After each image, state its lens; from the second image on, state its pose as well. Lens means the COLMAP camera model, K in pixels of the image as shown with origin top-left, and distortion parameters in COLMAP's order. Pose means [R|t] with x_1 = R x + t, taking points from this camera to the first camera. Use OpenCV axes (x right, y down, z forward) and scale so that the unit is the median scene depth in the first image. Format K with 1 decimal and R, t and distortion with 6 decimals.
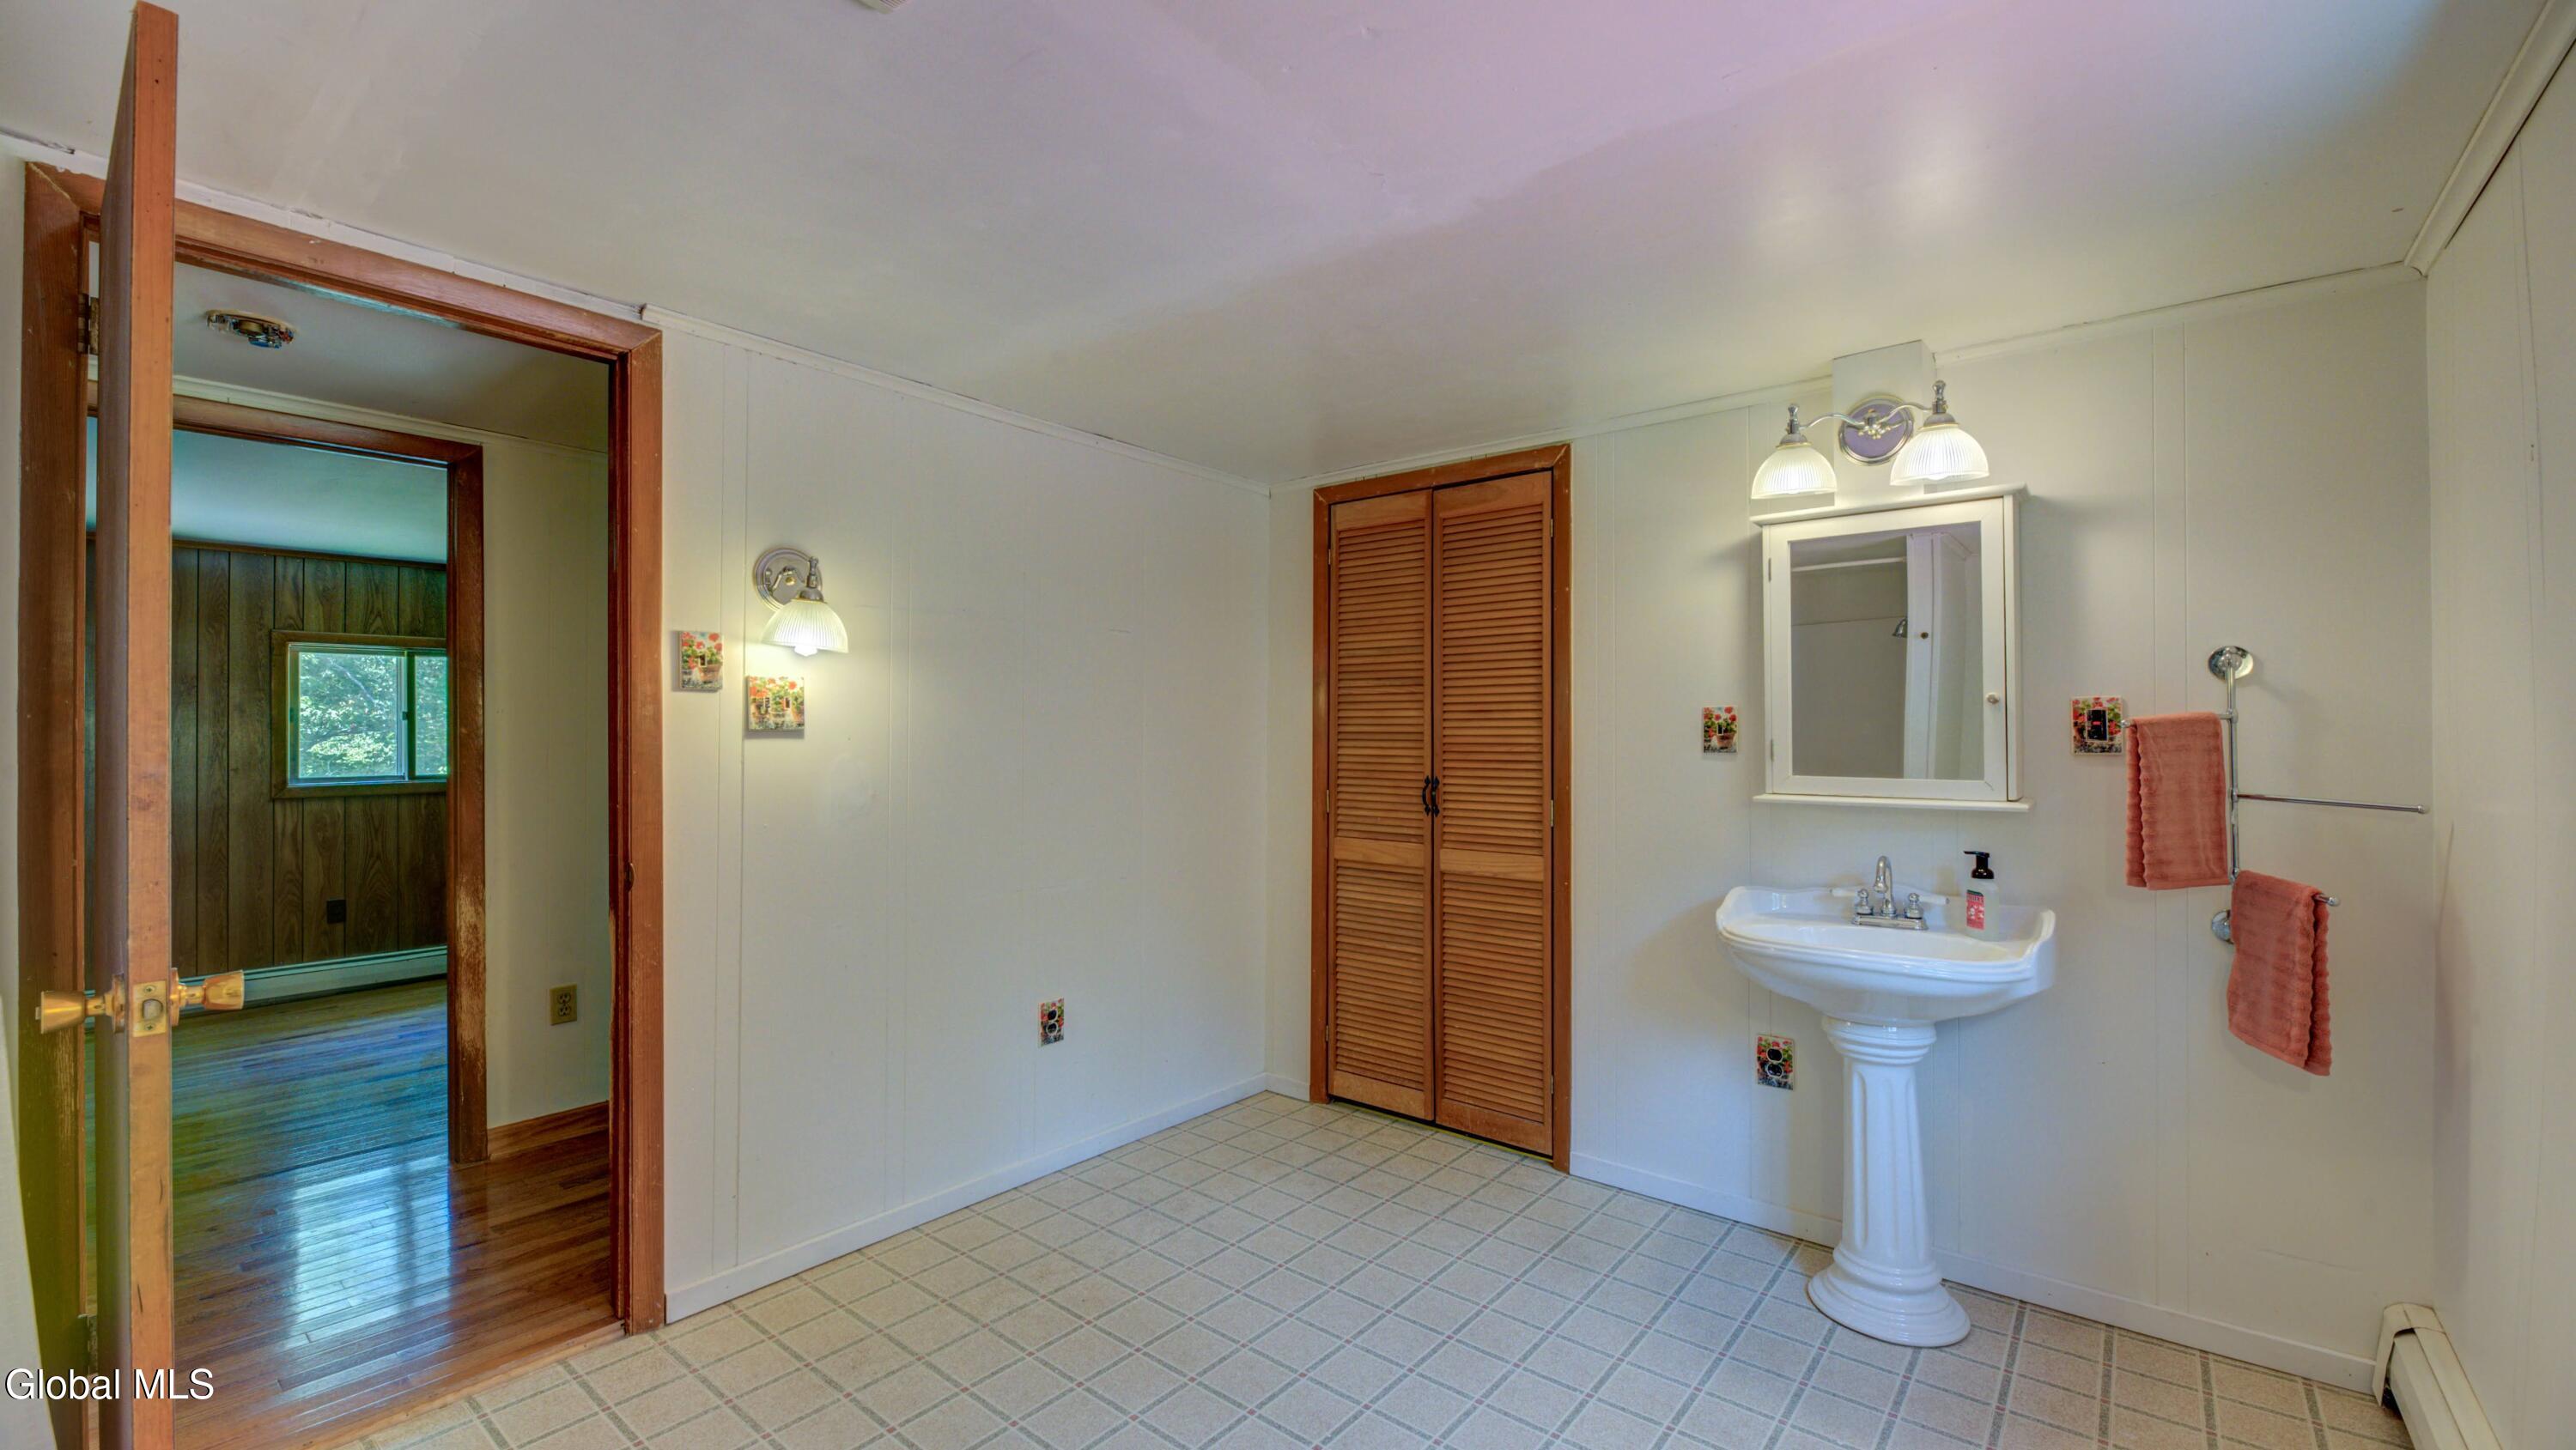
lens RADIAL K [[1075.7, 0, 1271.6], [0, 1075.7, 731.1], [0, 0, 1]] dist [0.002153, -0.000217]
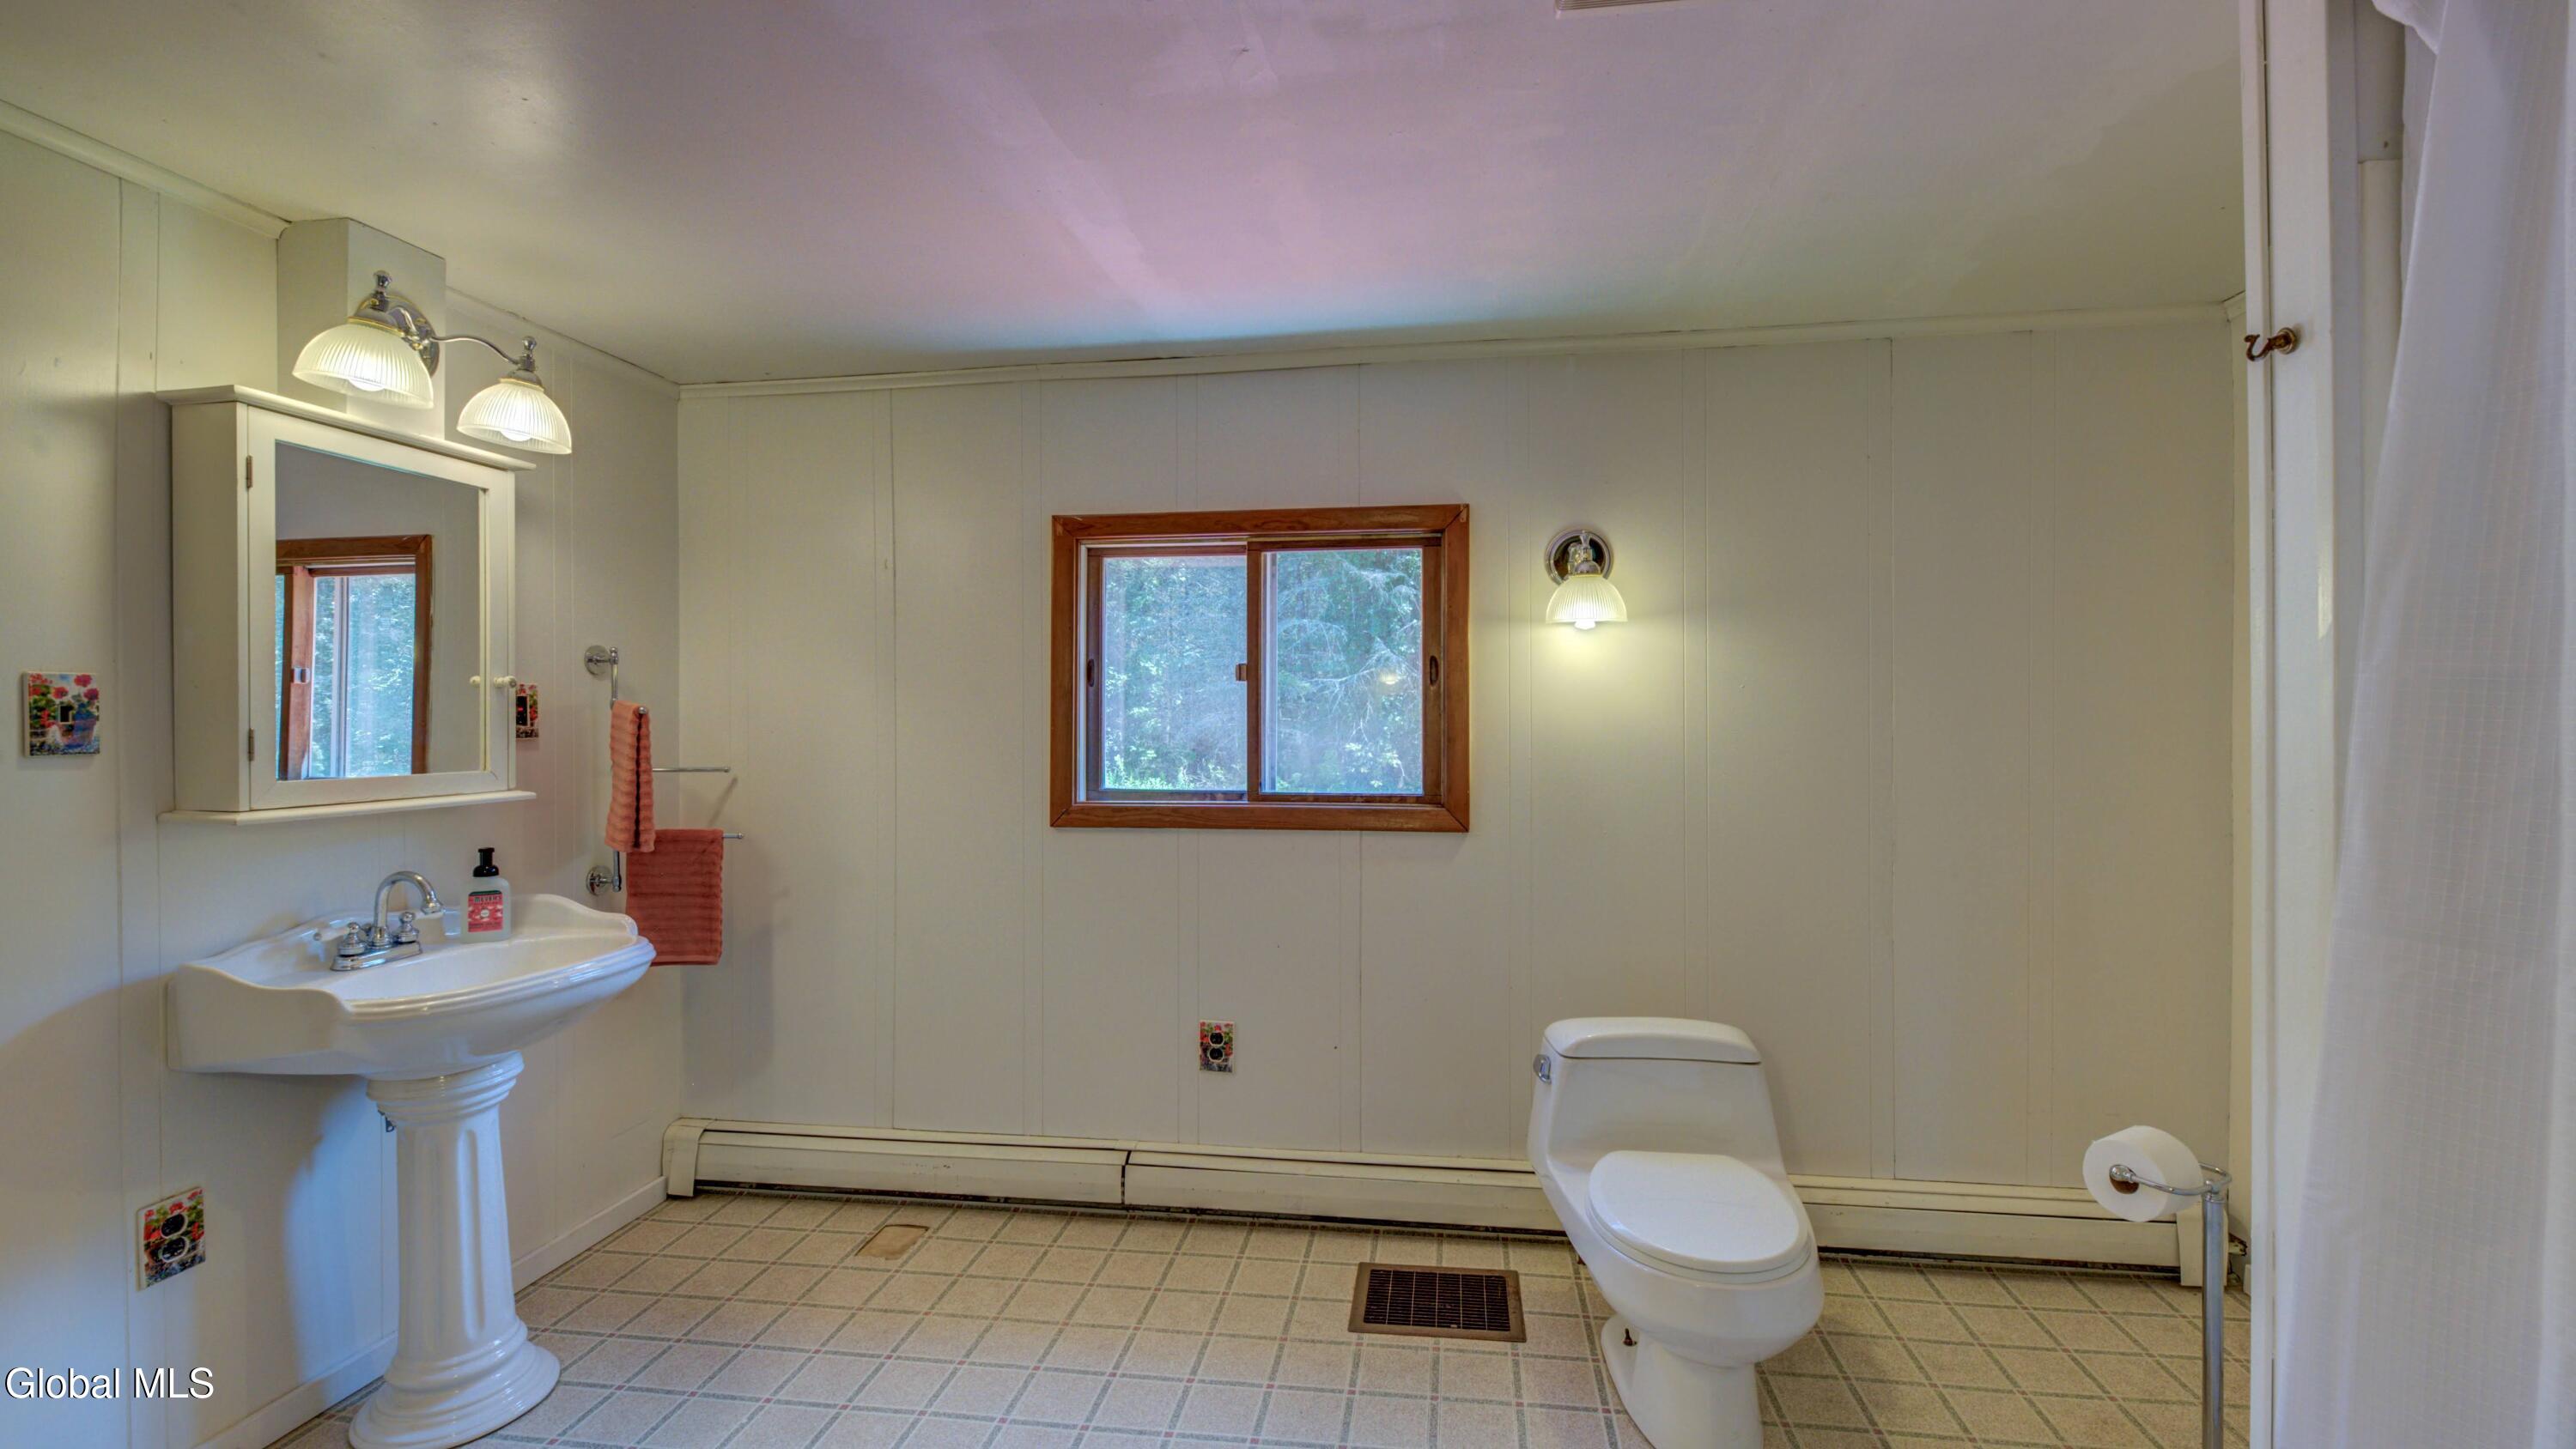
lens RADIAL K [[1075.6, 0, 1291.8], [0, 1075.6, 713.1], [0, 0, 1]] dist [0.002153, -0.000217]
pose [[-0.516854, 0.001057, 0.856073, -0.447878], [-0.001665, 0.999996, -0.002240, -0.001806], [-0.856072, -0.002583, -0.516850, 0.813427]]
